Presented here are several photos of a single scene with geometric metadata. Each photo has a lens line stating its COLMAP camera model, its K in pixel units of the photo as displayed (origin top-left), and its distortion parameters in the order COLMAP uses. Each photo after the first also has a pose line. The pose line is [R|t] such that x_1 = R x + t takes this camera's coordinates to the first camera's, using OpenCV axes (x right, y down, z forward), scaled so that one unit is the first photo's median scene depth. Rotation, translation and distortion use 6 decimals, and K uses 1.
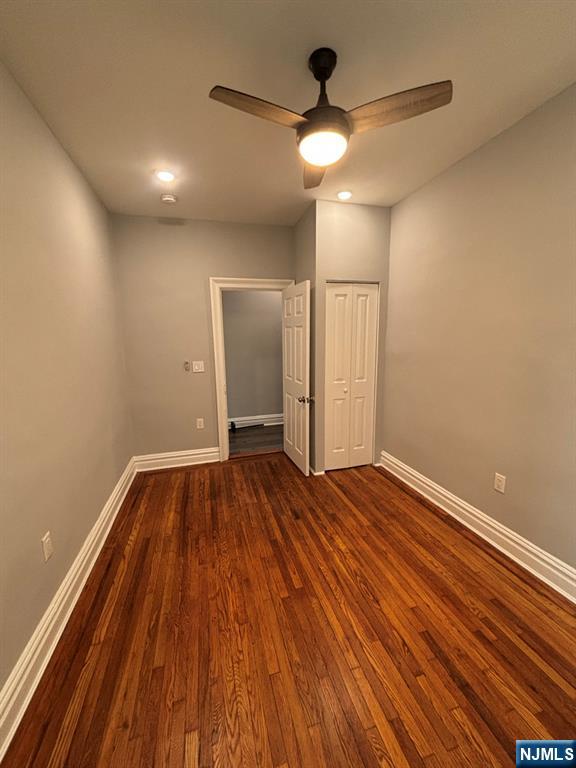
lens RADIAL K [[311.6, 0, 288.0], [0, 311.6, 384.0], [0, 0, 1]] dist [0.022523, 0.000036]
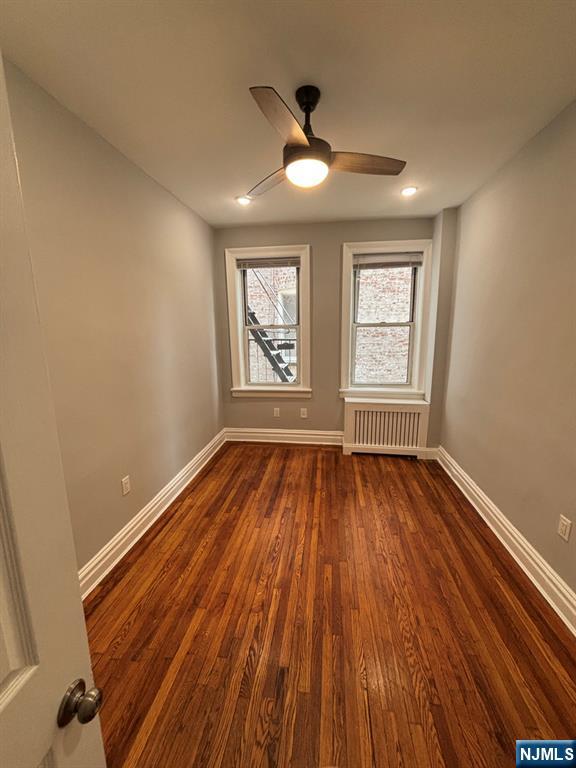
lens RADIAL K [[311.6, 0, 288.0], [0, 311.6, 384.0], [0, 0, 1]] dist [0.022523, 0.000036]
pose [[-0.915776, -0.054306, 0.398003, -0.215983], [0.081756, 0.944881, 0.317042, -0.292613], [-0.393282, 0.322879, -0.860859, 1.604807]]
